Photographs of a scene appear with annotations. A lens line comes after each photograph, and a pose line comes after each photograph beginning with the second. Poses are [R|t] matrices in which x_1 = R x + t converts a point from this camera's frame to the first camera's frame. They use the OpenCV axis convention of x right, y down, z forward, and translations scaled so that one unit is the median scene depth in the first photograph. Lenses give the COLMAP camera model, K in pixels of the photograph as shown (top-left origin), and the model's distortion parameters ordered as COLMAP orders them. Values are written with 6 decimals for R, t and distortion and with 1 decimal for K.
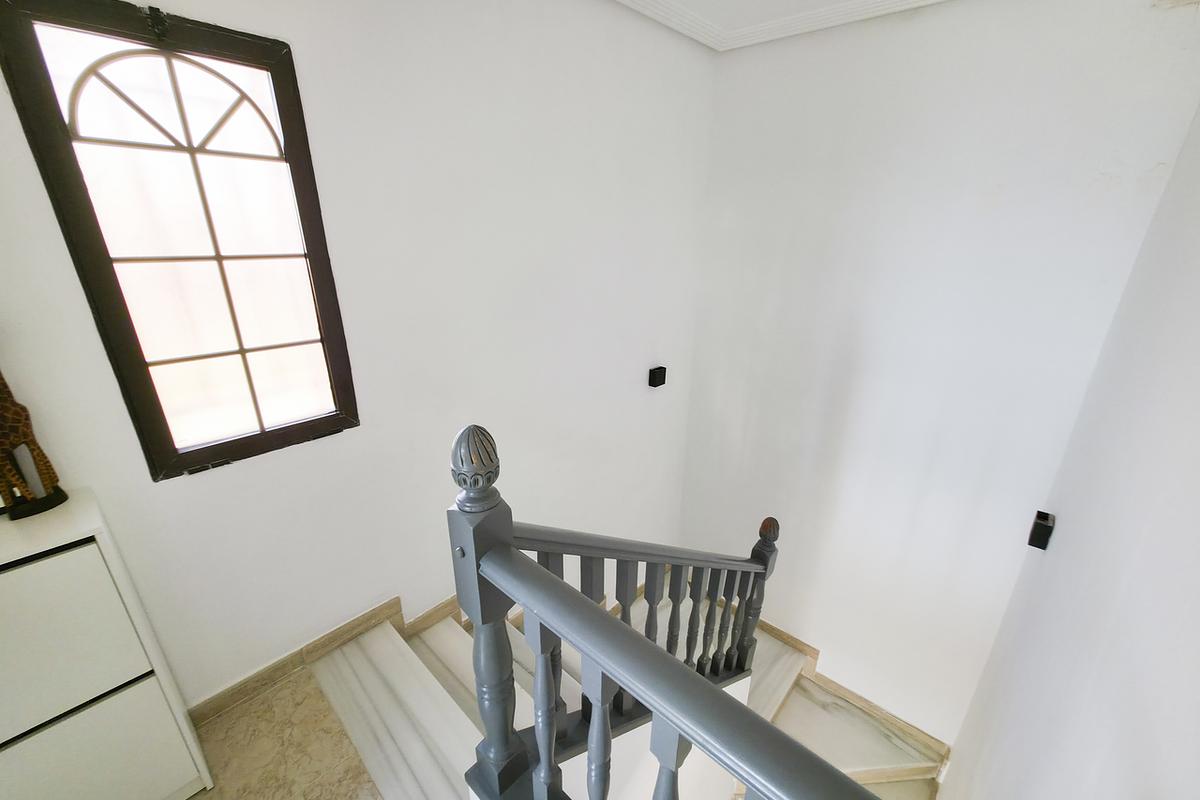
lens RADIAL K [[477.7, 0, 604.7], [0, 477.7, 409.5], [0, 0, 1]] dist [-0.002954, 0.000917]
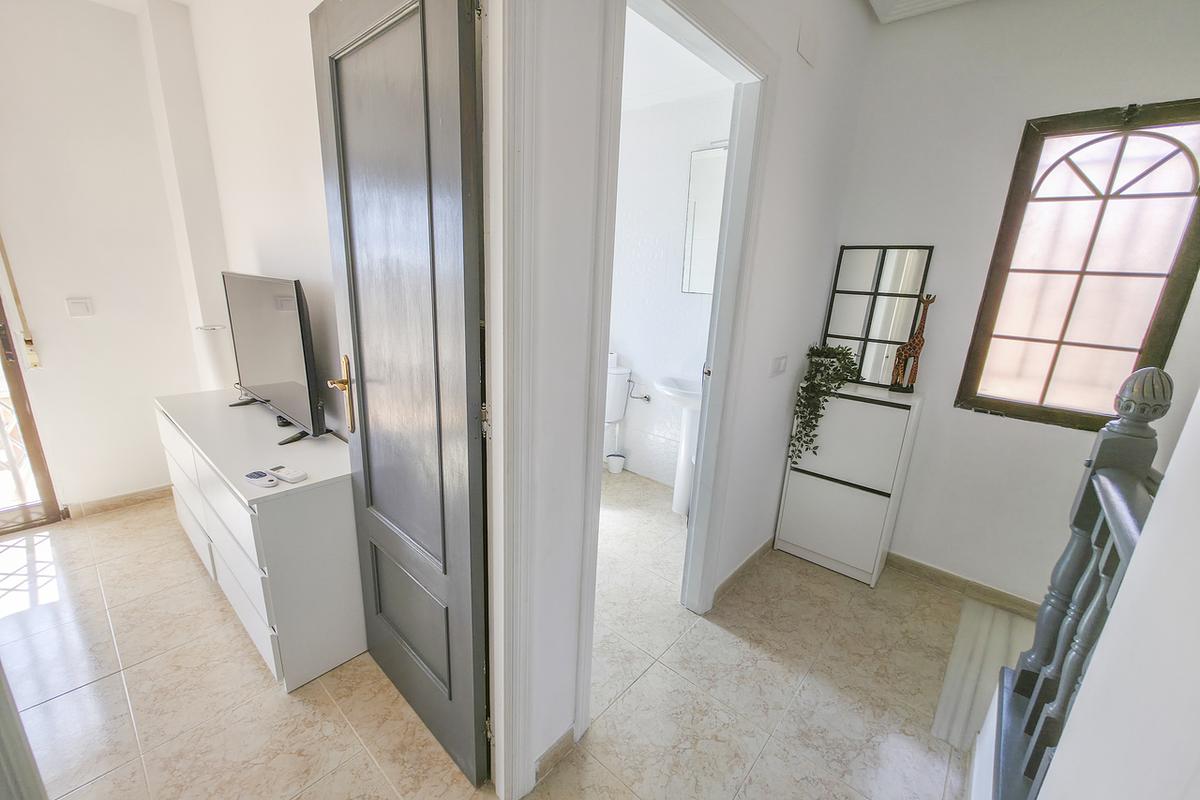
lens RADIAL K [[477.7, 0, 594.9], [0, 477.7, 405.2], [0, 0, 1]] dist [-0.002954, 0.000917]
pose [[0.023043, 0.266313, -0.963611, 0.591879], [-0.395385, 0.887711, 0.235882, 0.256081], [0.918227, 0.375562, 0.125752, -0.320863]]
